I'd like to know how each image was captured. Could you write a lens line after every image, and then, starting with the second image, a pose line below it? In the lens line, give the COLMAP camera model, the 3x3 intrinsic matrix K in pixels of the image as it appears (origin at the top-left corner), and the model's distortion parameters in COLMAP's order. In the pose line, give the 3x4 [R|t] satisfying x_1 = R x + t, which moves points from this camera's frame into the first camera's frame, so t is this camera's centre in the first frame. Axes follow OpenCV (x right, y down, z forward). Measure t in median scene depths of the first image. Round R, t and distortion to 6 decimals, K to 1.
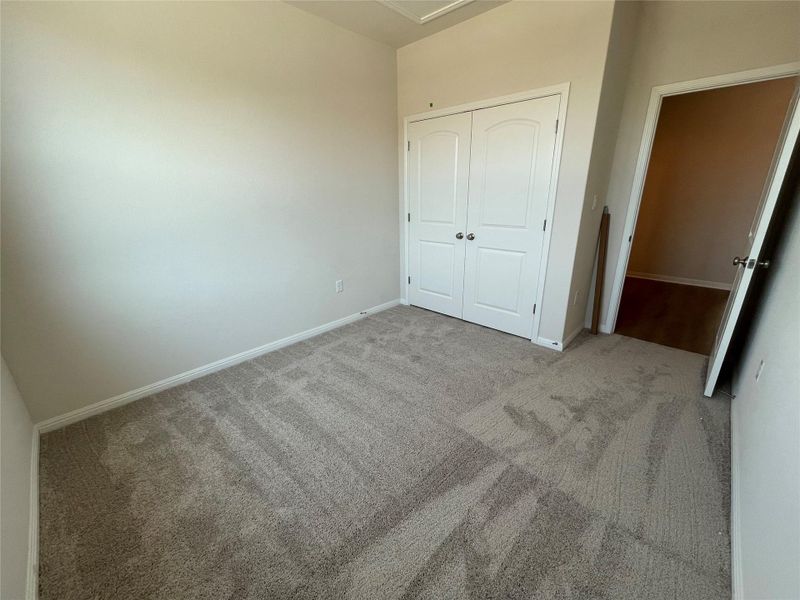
lens RADIAL K [[327.1, 0, 397.7], [0, 327.1, 297.3], [0, 0, 1]] dist [-0.001501, -0.000198]
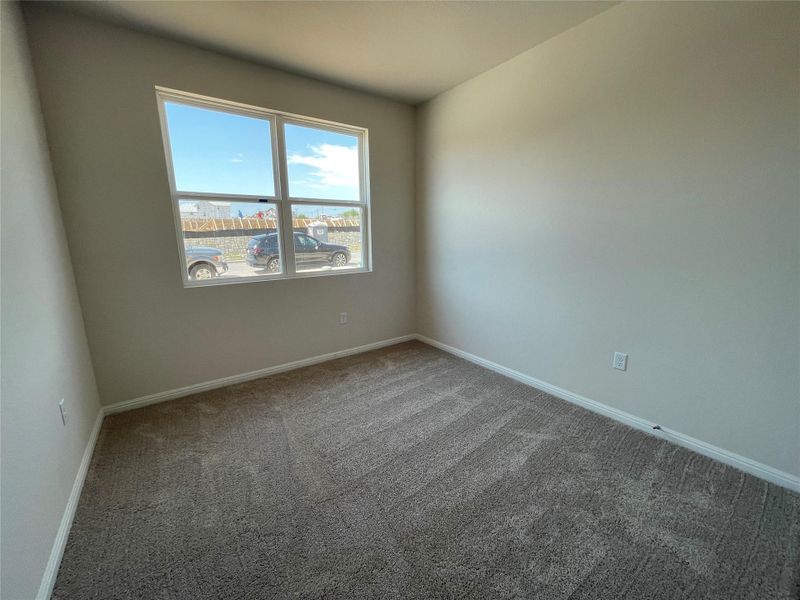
lens RADIAL K [[327.1, 0, 397.7], [0, 327.1, 297.3], [0, 0, 1]] dist [-0.001501, -0.000198]
pose [[-0.177902, 0.203046, -0.962872, 0.688735], [-0.301310, 0.920244, 0.249727, -0.243281], [0.936783, 0.334550, -0.102534, 0.780594]]
